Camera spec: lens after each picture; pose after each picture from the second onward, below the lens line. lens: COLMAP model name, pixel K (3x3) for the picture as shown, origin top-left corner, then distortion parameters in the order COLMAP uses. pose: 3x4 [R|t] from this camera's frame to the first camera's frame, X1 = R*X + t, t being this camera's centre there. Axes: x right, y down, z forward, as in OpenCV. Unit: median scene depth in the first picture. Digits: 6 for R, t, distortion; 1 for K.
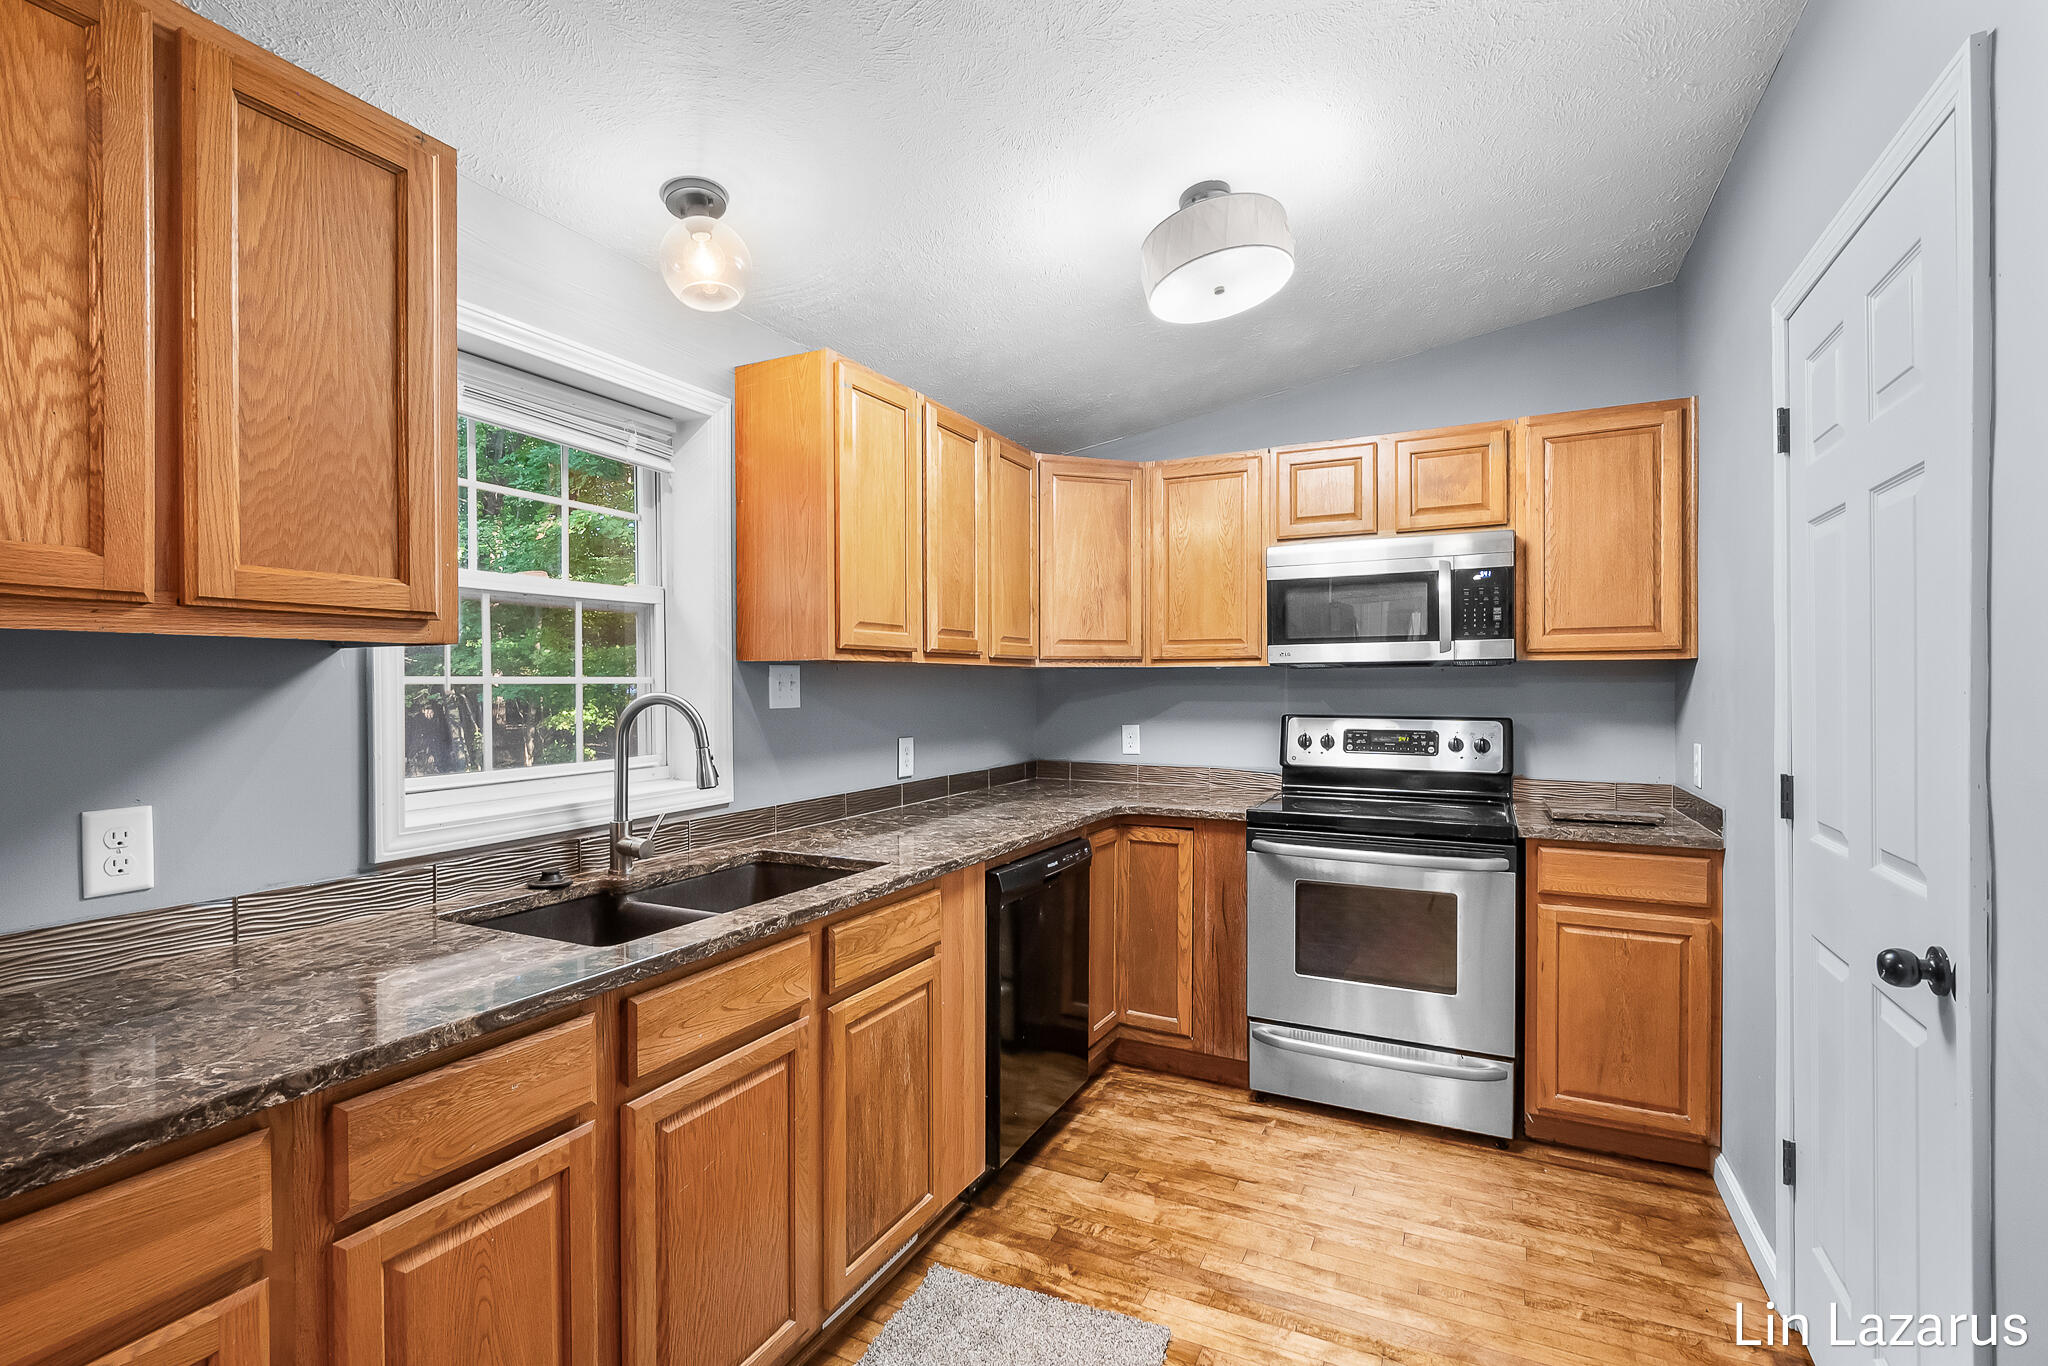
lens RADIAL K [[936.8, 0, 1025.7], [0, 936.8, 688.6], [0, 0, 1]] dist [0.002132, -0.000012]
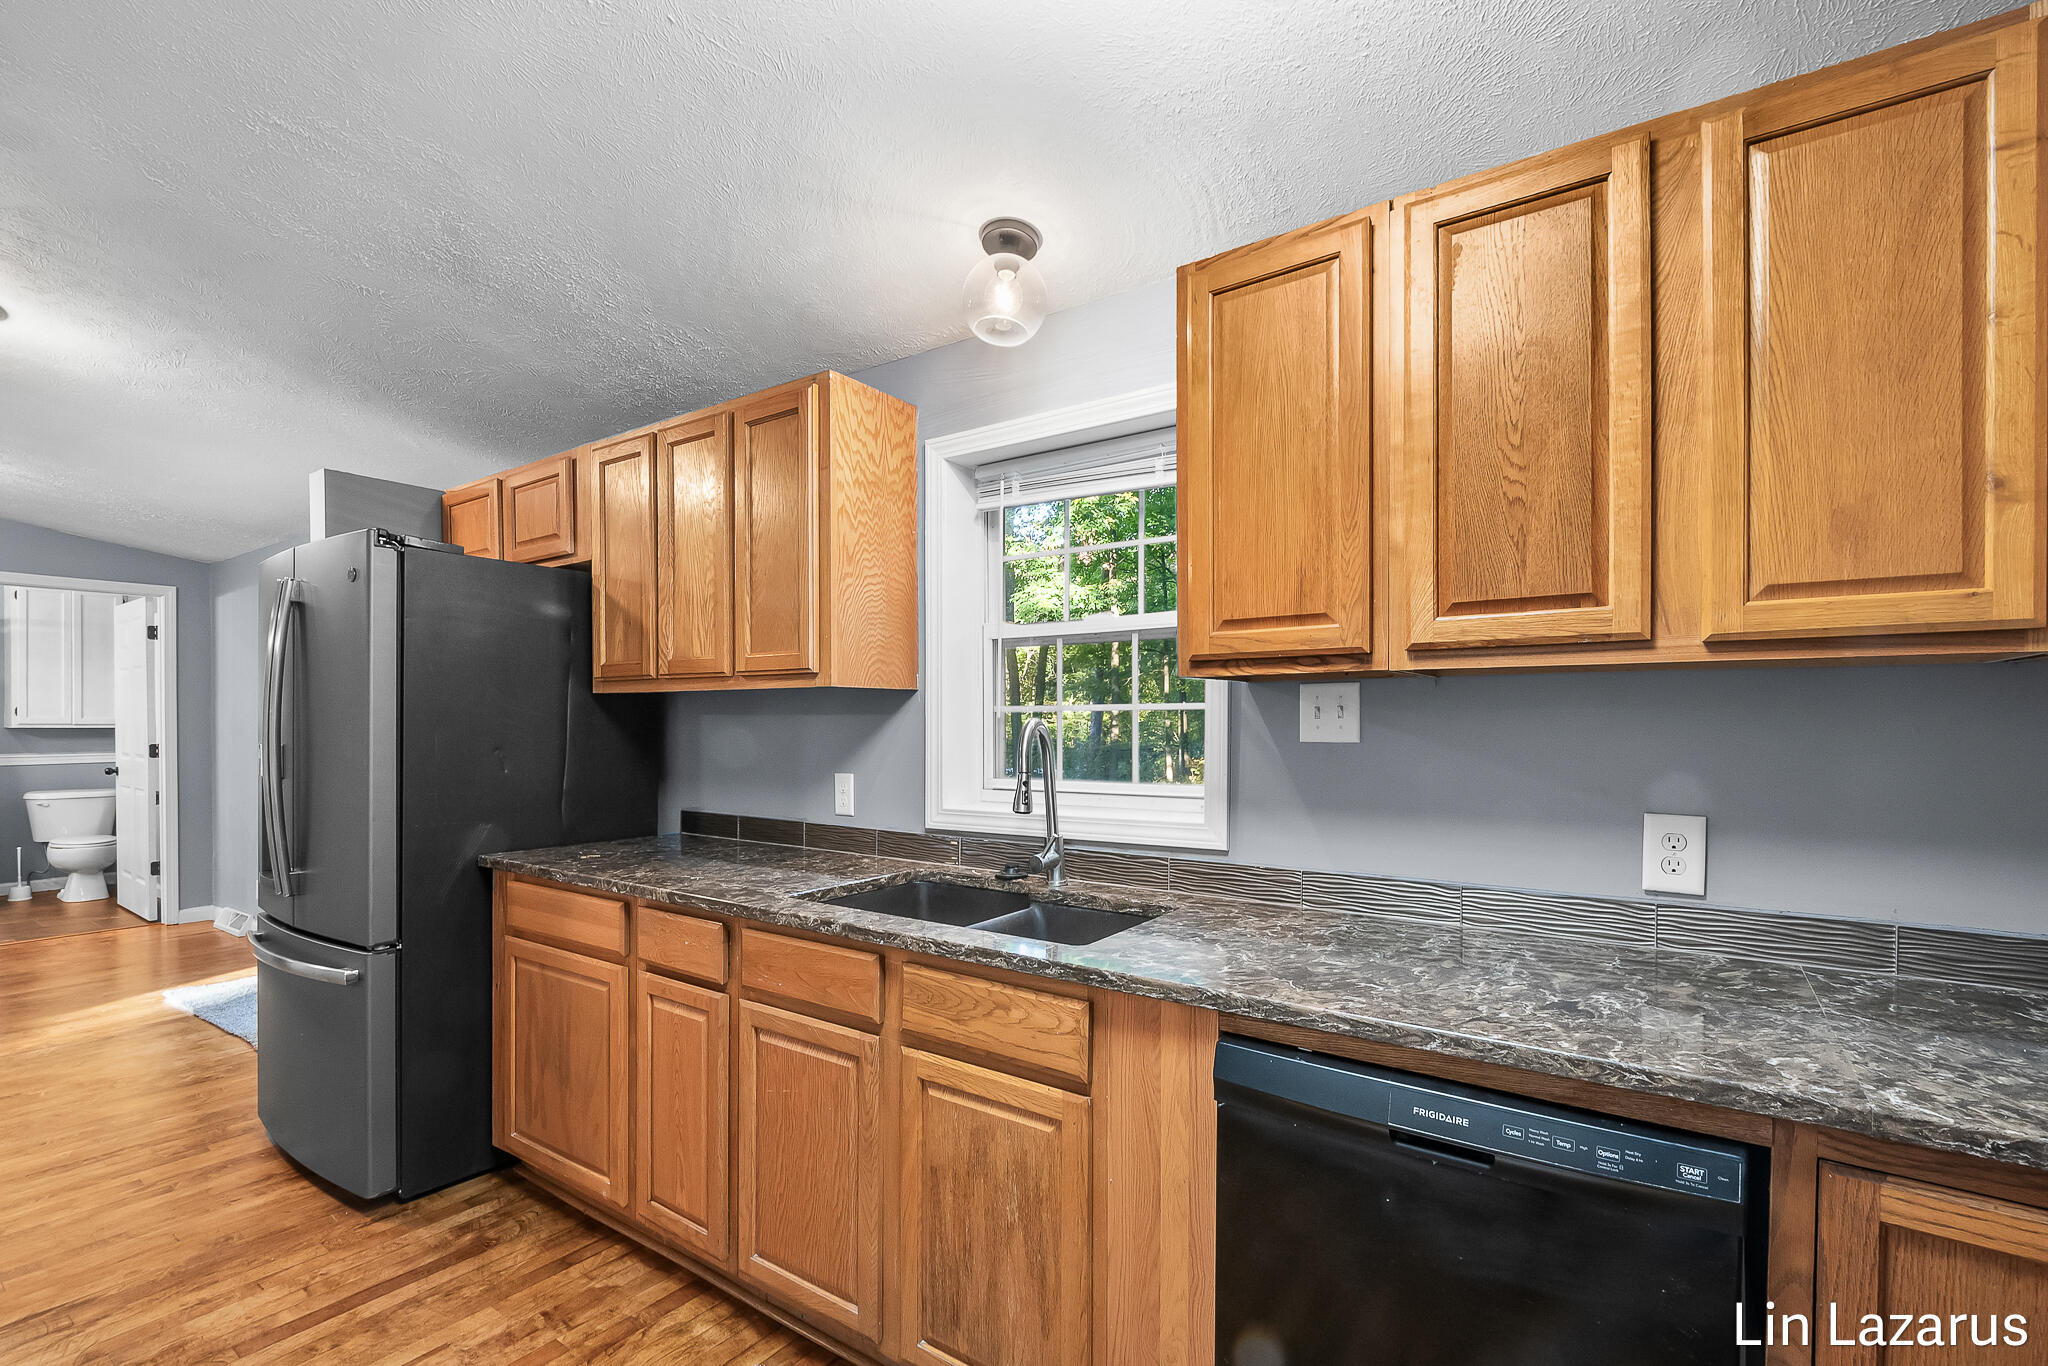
lens RADIAL K [[936.8, 0, 1029.0], [0, 936.8, 703.8], [0, 0, 1]] dist [0.002132, -0.000012]
pose [[-0.163618, -0.003144, -0.986519, 0.631456], [0.004002, 0.999985, -0.003851, -0.007124], [0.986516, -0.004578, -0.163603, 1.122661]]
